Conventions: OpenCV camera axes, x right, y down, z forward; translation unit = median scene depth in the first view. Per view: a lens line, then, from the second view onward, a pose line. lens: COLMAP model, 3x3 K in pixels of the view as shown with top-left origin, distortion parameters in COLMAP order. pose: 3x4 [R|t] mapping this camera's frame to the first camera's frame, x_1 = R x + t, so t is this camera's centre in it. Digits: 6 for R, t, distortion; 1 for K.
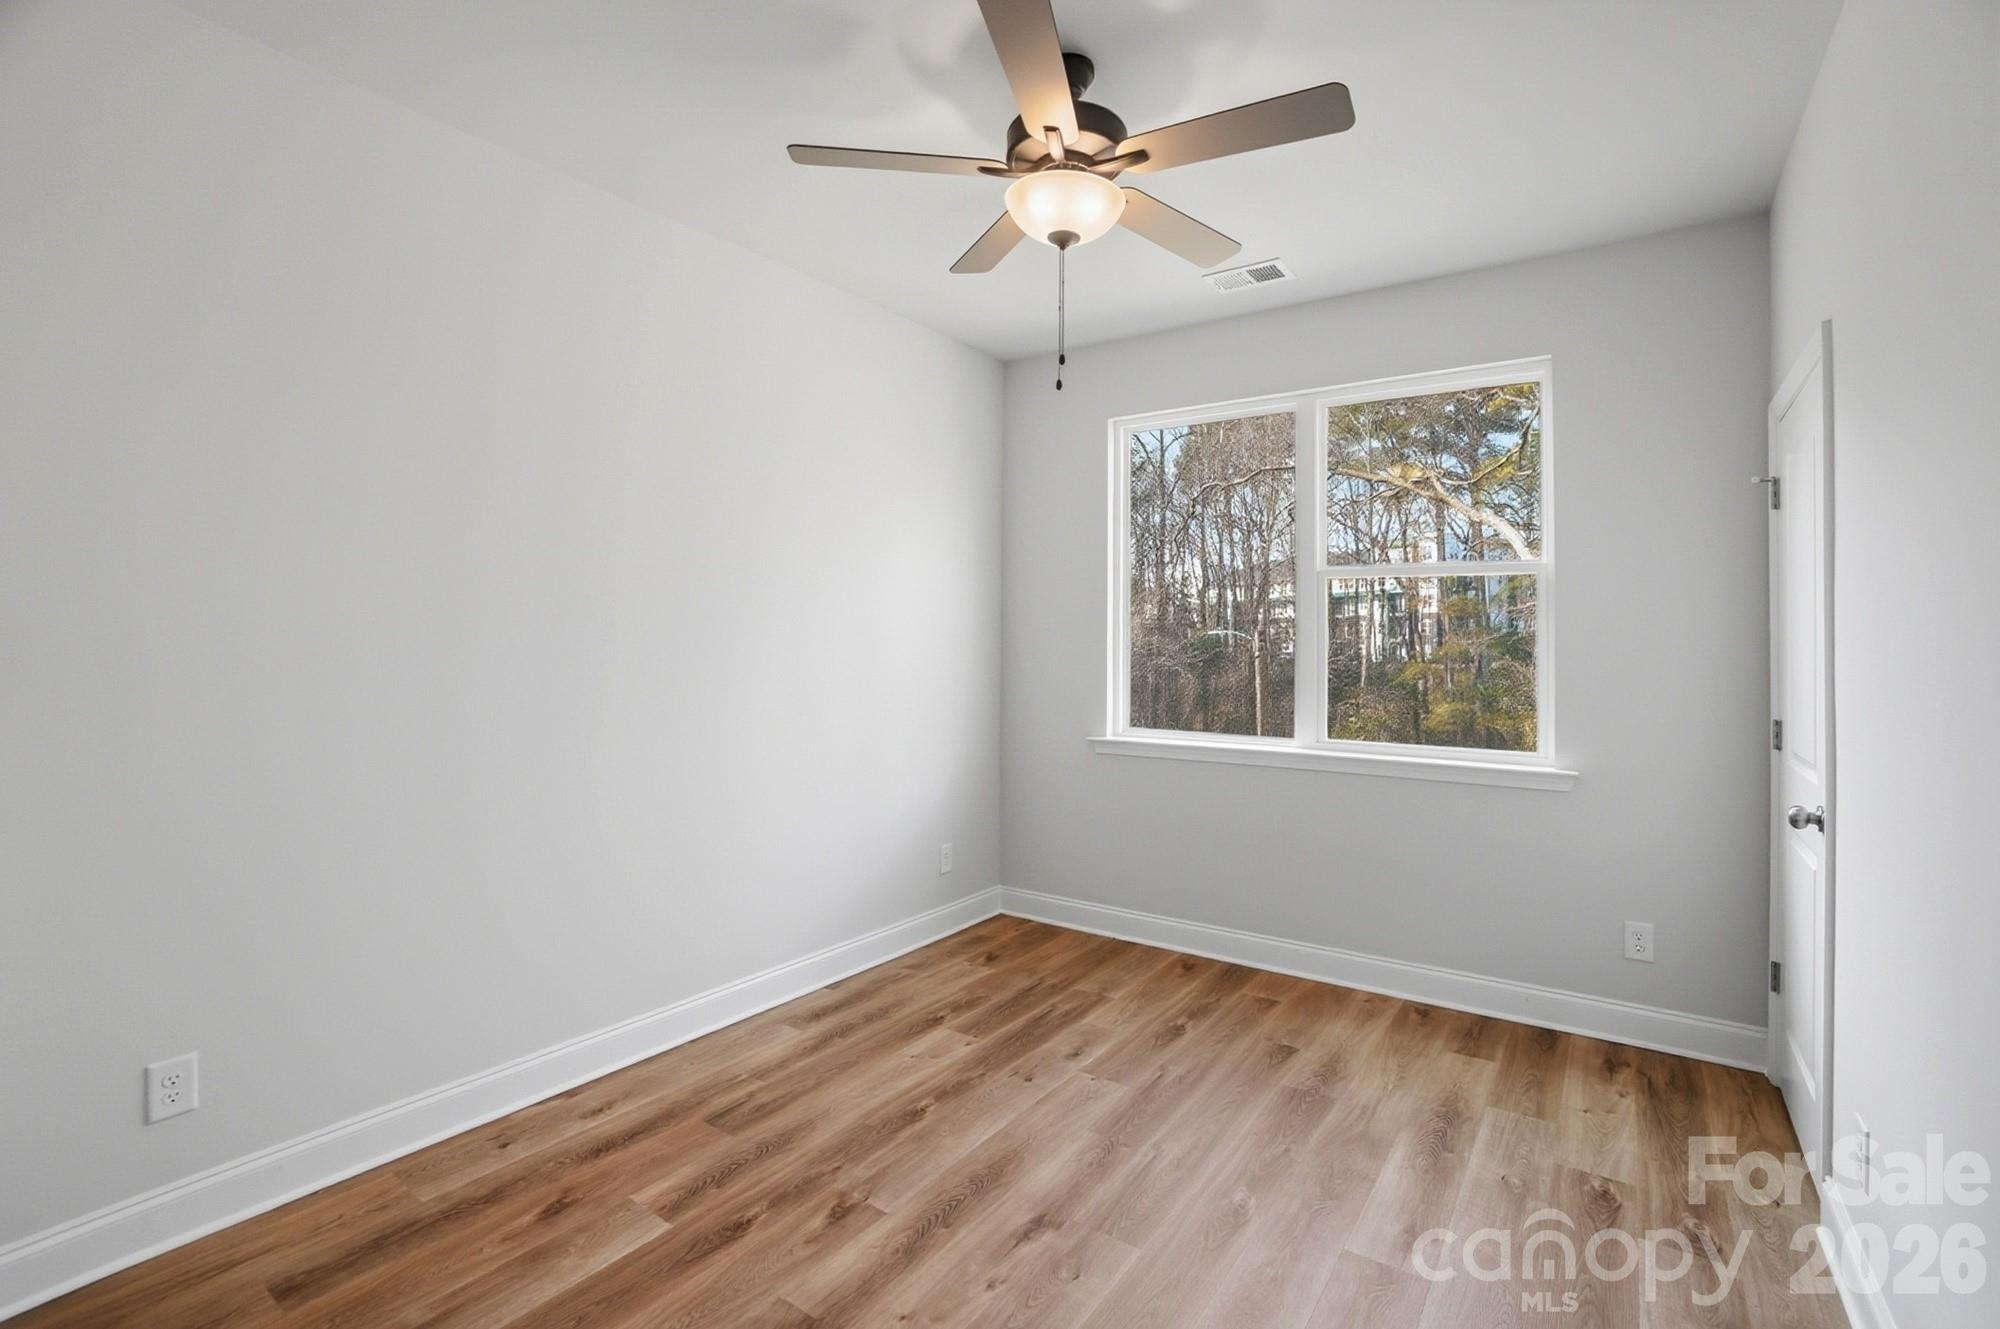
lens RADIAL K [[912.9, 0, 996.9], [0, 912.9, 655.4], [0, 0, 1]] dist [-0.052516, 0.021947]
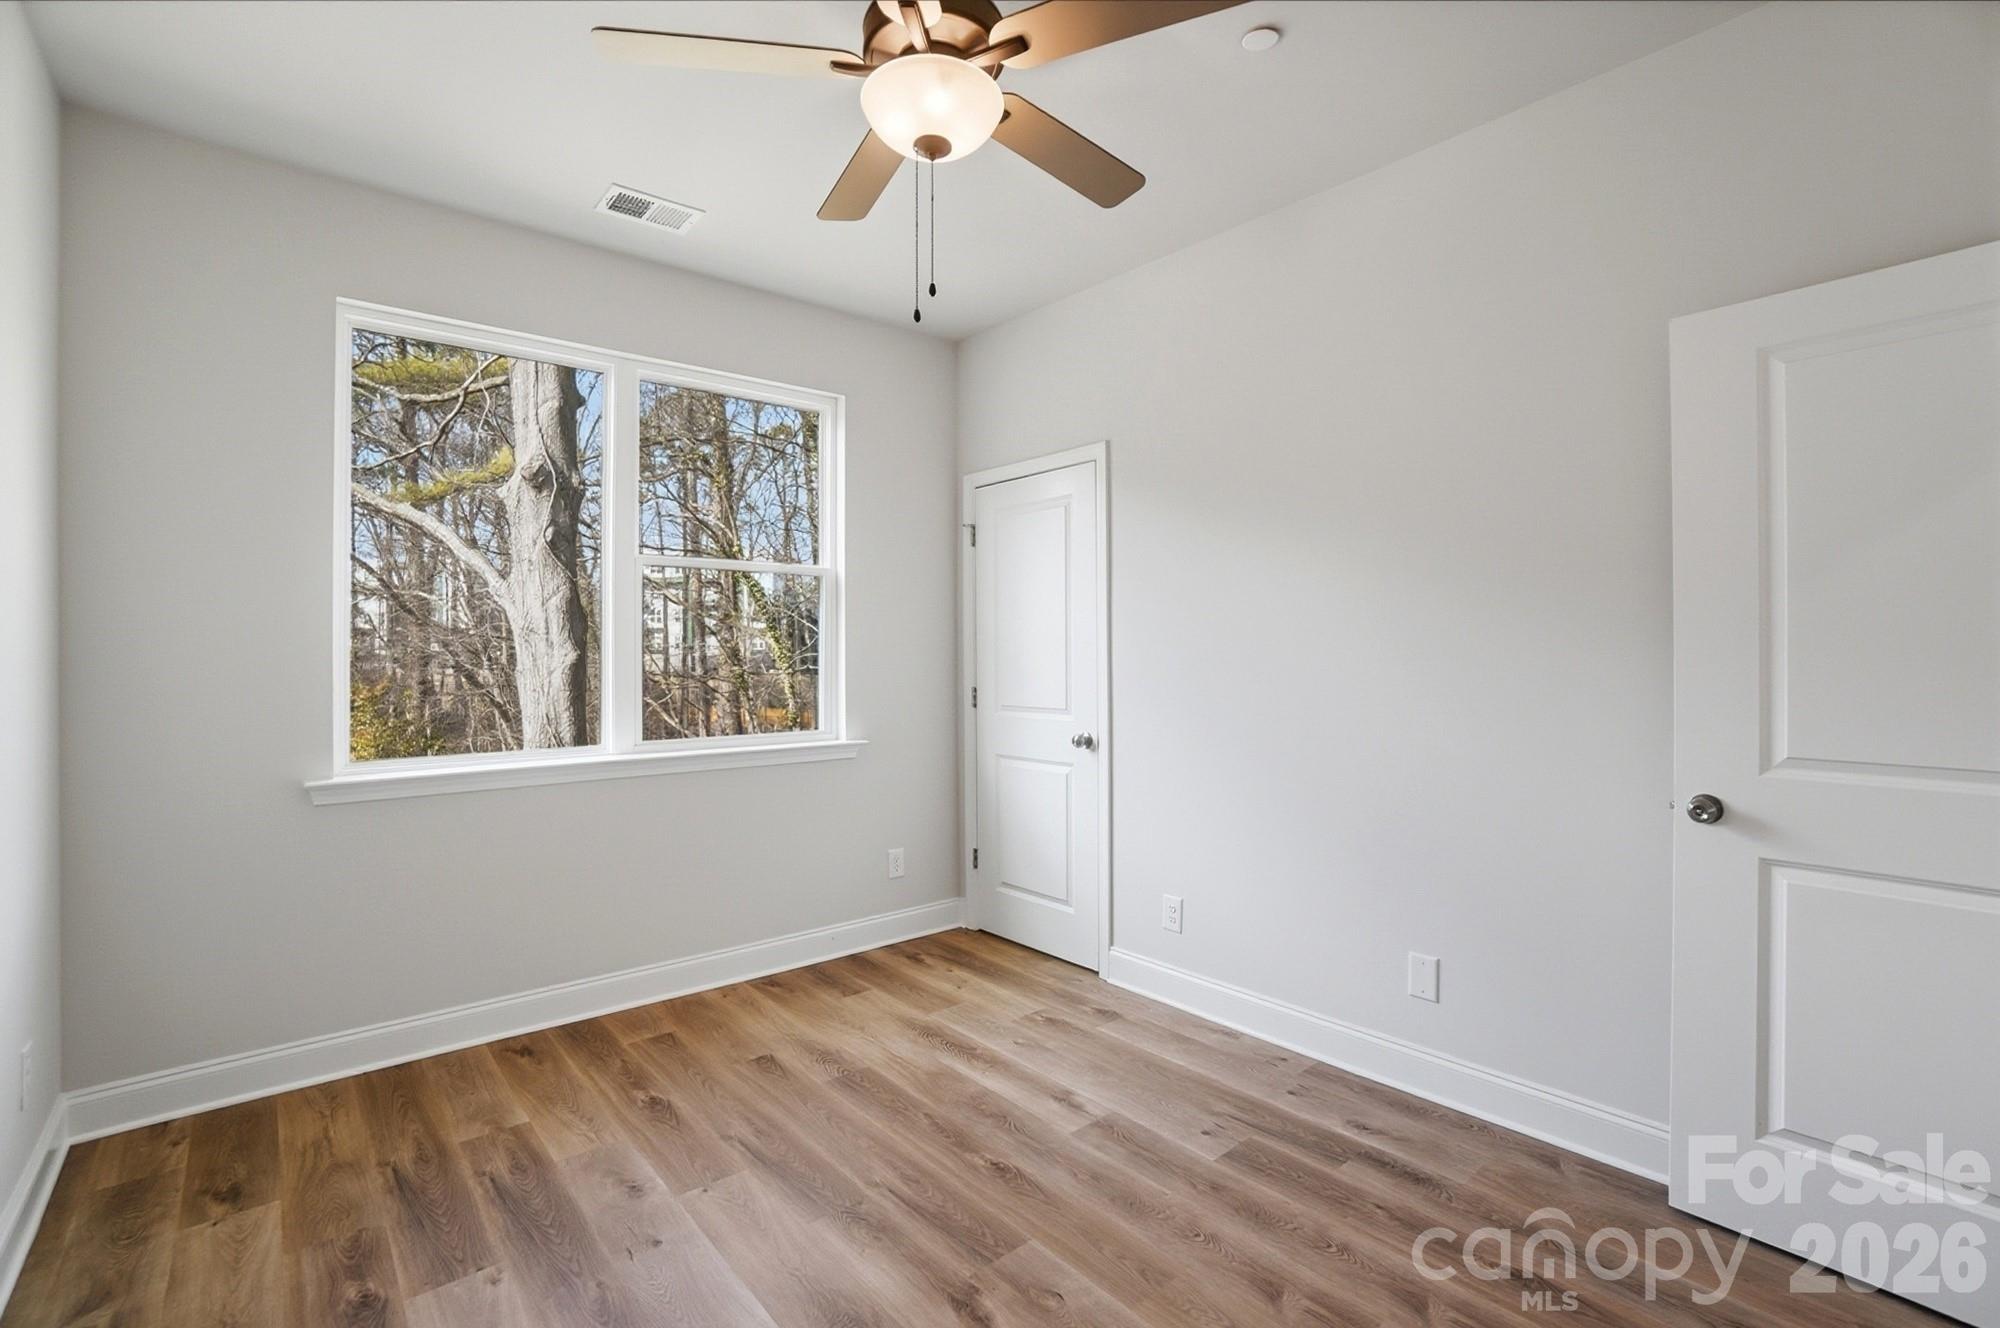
lens RADIAL K [[886.8, 0, 999.2], [0, 886.8, 668.9], [0, 0, 1]] dist [-0.064226, 0.025006]
pose [[0.250290, -0.025061, 0.967846, -0.469455], [0.020014, 0.999585, 0.020707, 0.008675], [-0.967964, 0.014188, 0.250688, 0.489361]]
